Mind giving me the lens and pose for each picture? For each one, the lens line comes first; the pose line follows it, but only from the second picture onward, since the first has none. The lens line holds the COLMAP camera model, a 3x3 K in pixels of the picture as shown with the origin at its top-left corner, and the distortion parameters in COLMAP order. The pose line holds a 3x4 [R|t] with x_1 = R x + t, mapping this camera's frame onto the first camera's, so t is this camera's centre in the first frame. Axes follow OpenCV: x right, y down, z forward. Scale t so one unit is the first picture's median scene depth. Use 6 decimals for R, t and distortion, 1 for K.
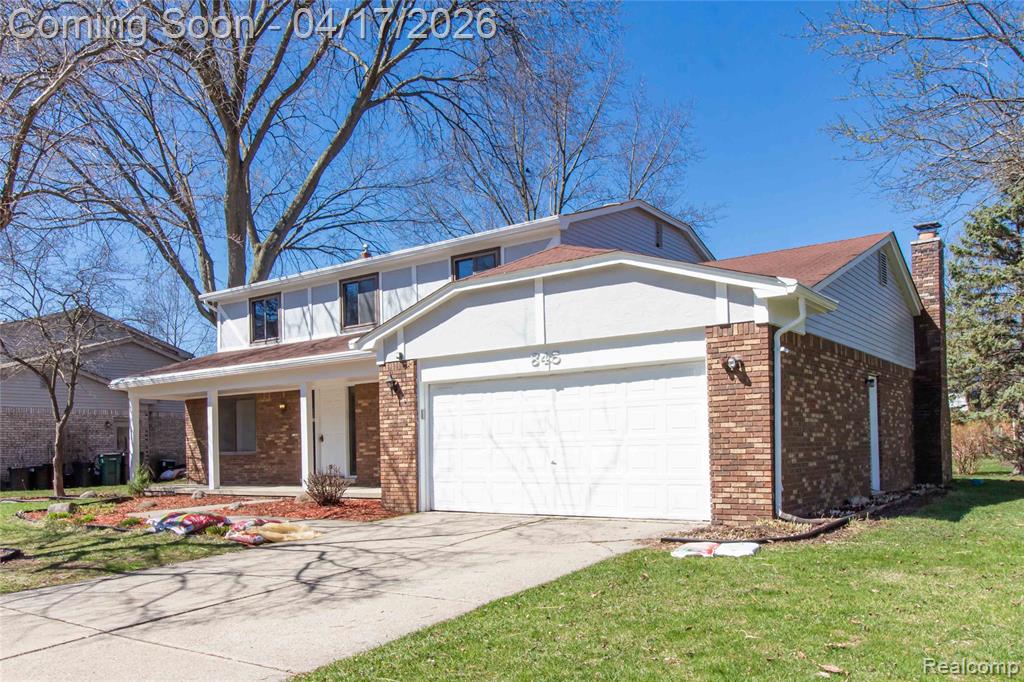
lens RADIAL K [[799.3, 0, 511.7], [0, 799.3, 434.9], [0, 0, 1]] dist [-0.037471, -0.000989]
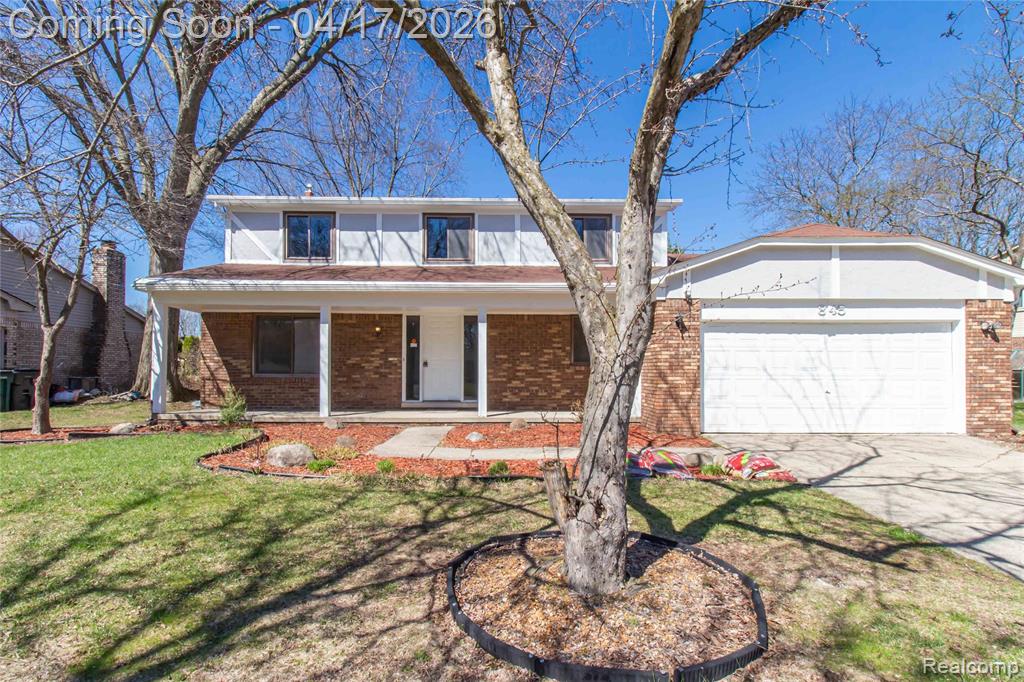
lens RADIAL K [[491.5, 0, 514.4], [0, 491.5, 371.3], [0, 0, 1]] dist [0.001607, 0.000236]
pose [[0.803982, 0.023213, 0.594200, -0.572946], [-0.030076, 0.999546, 0.001646, 0.010917], [-0.593892, -0.019194, 0.804316, 0.463924]]
